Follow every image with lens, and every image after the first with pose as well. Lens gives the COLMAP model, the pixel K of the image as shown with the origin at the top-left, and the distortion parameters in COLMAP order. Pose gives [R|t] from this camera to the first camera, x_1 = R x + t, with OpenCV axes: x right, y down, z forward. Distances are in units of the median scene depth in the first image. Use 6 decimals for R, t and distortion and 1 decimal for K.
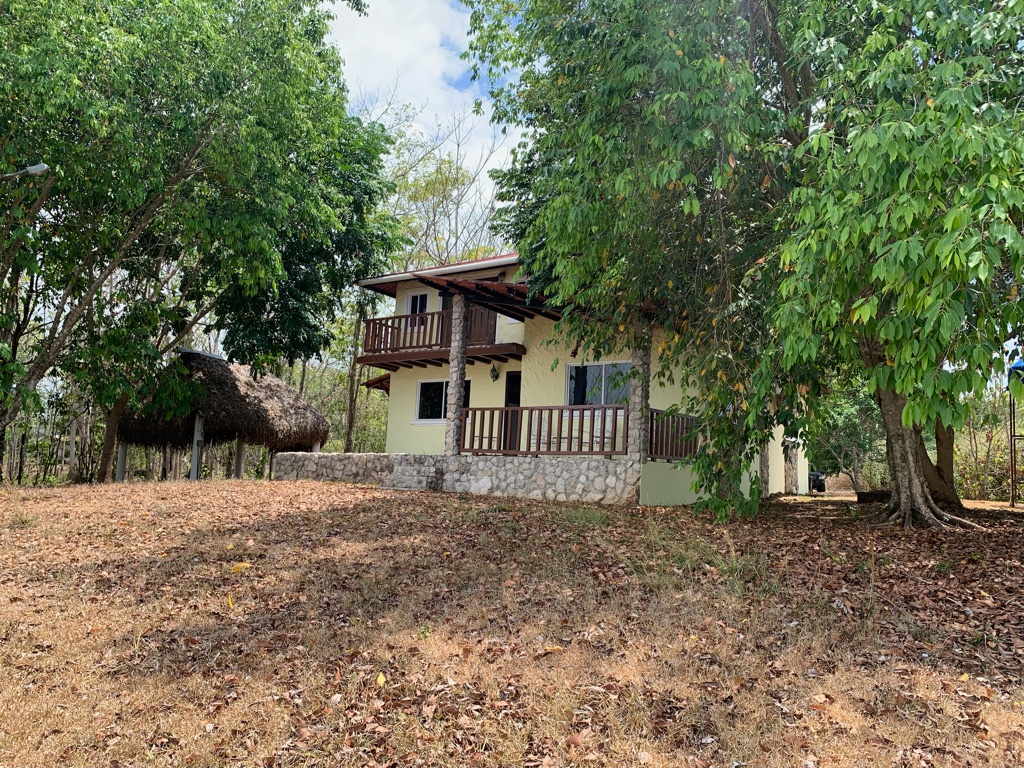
lens RADIAL K [[776.6, 0, 514.3], [0, 776.6, 384.8], [0, 0, 1]] dist [0.030074, -0.020447]
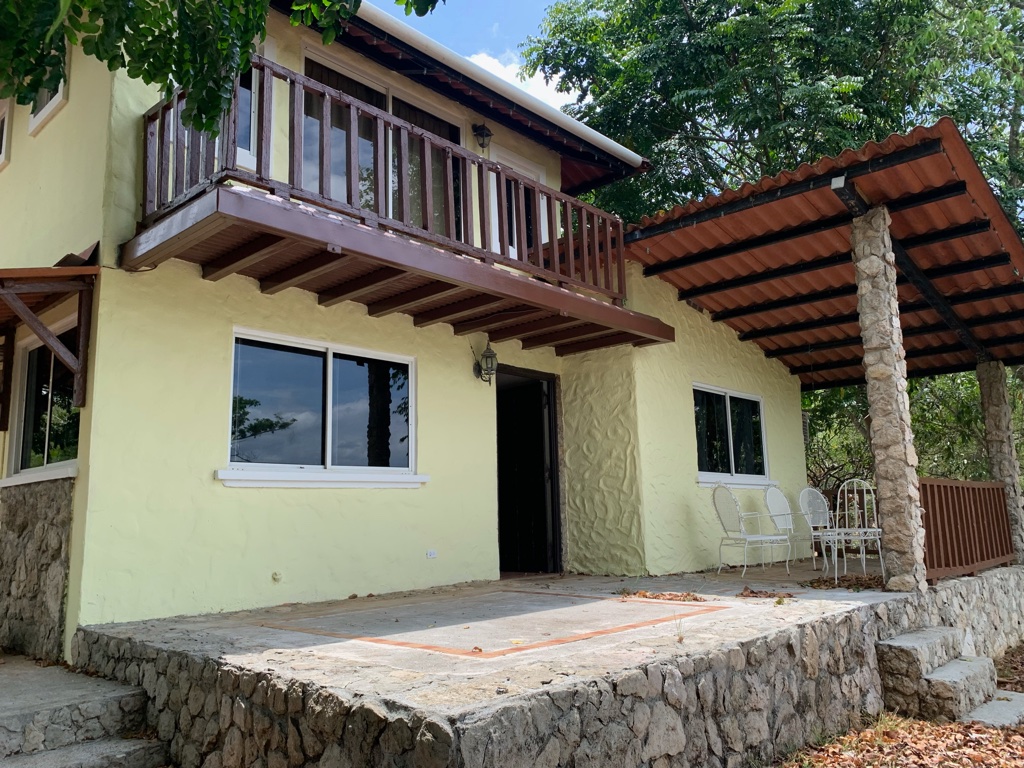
lens RADIAL K [[776.6, 0, 510.6], [0, 776.6, 385.0], [0, 0, 1]] dist [0.030074, -0.020447]
pose [[0.136695, 0.124361, 0.982776, -0.495606], [-0.087075, 0.989757, -0.113133, 0.048309], [-0.986779, -0.070111, 0.146124, 1.099532]]
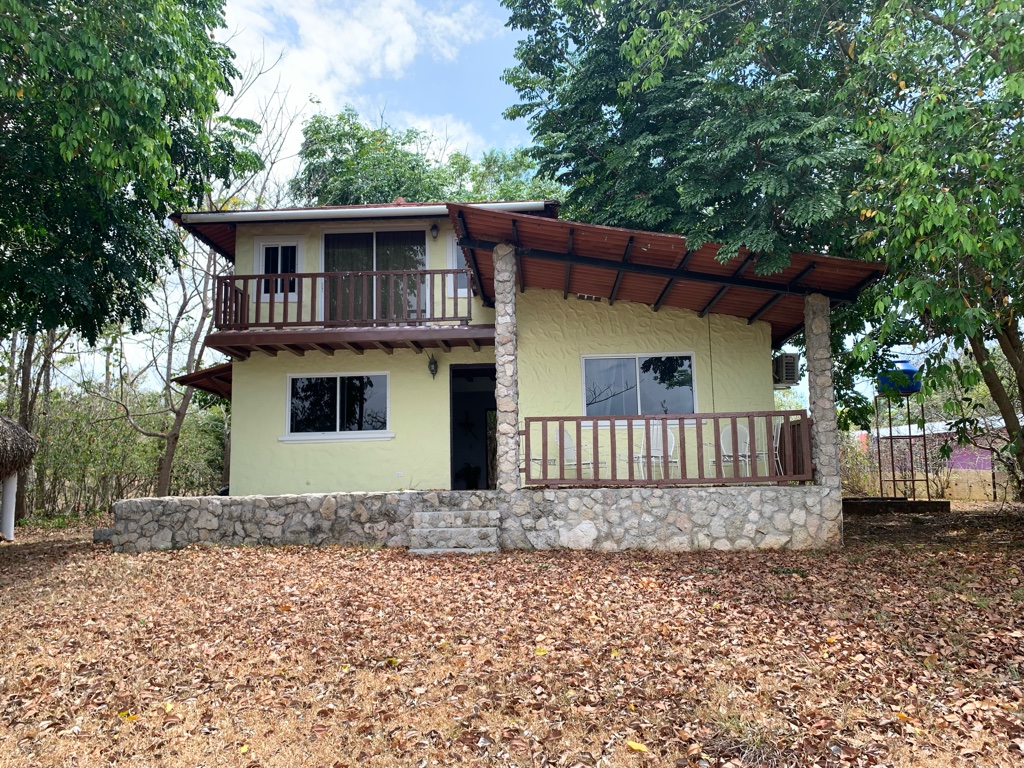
lens RADIAL K [[776.6, 0, 506.2], [0, 776.6, 387.1], [0, 0, 1]] dist [0.030074, -0.020447]
pose [[0.838088, 0.019863, 0.545173, -0.405775], [-0.016003, 0.999802, -0.011827, 0.011771], [-0.545300, 0.001188, 0.838240, 0.426300]]
